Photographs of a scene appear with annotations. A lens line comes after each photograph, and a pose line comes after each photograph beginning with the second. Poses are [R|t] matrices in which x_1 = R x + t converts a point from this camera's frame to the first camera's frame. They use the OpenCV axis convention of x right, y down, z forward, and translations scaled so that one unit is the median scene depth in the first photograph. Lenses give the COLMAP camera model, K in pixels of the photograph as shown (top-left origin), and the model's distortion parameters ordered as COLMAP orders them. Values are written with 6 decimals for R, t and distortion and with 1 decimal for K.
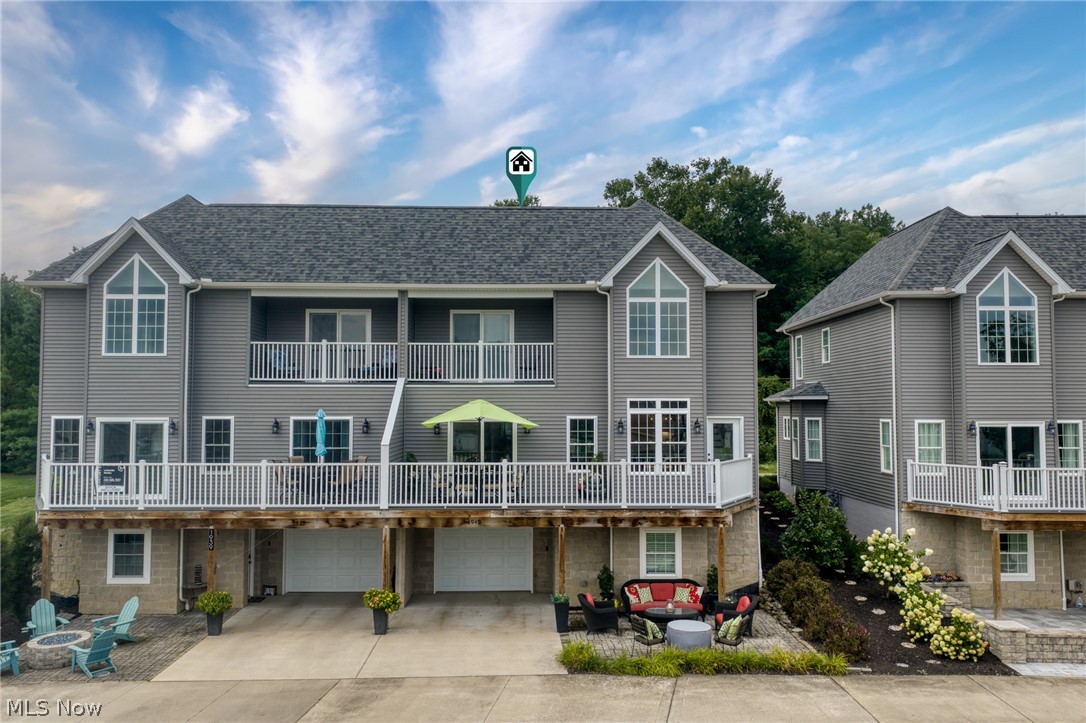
lens RADIAL K [[887.7, 0, 548.4], [0, 887.7, 369.0], [0, 0, 1]] dist [0.009557, -0.014000]
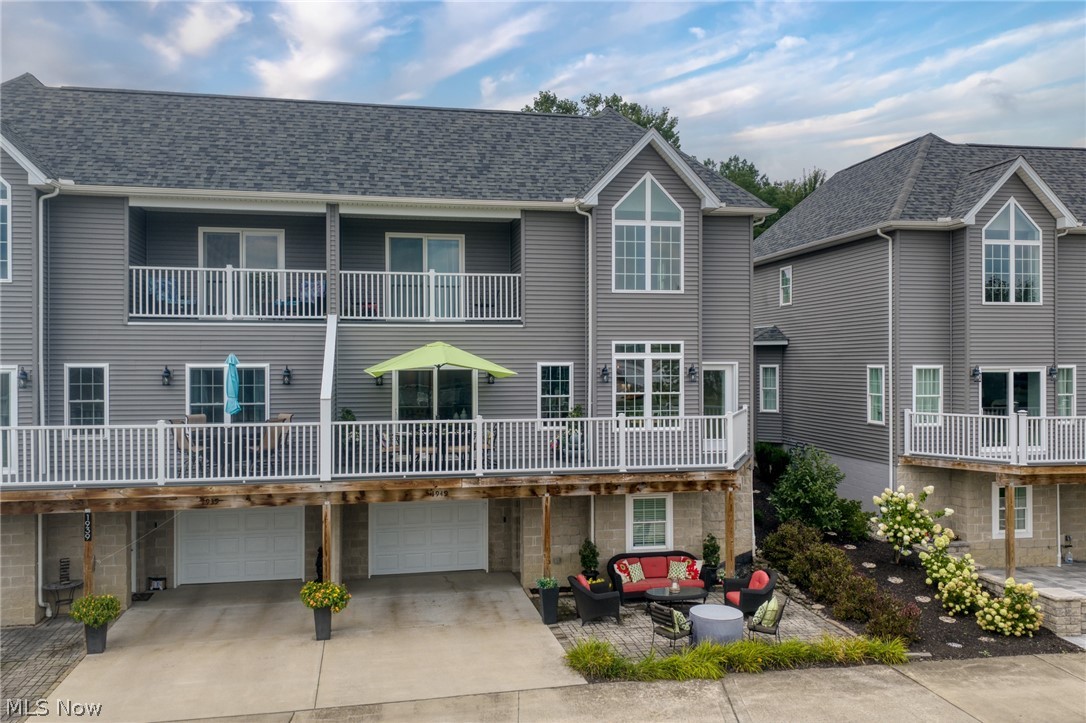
lens RADIAL K [[887.7, 0, 548.4], [0, 887.7, 369.0], [0, 0, 1]] dist [0.009557, -0.014000]
pose [[0.984871, -0.004473, 0.173229, -0.114475], [-0.004723, 0.998603, 0.052637, 0.015938], [-0.173222, -0.052658, 0.983474, 0.184051]]
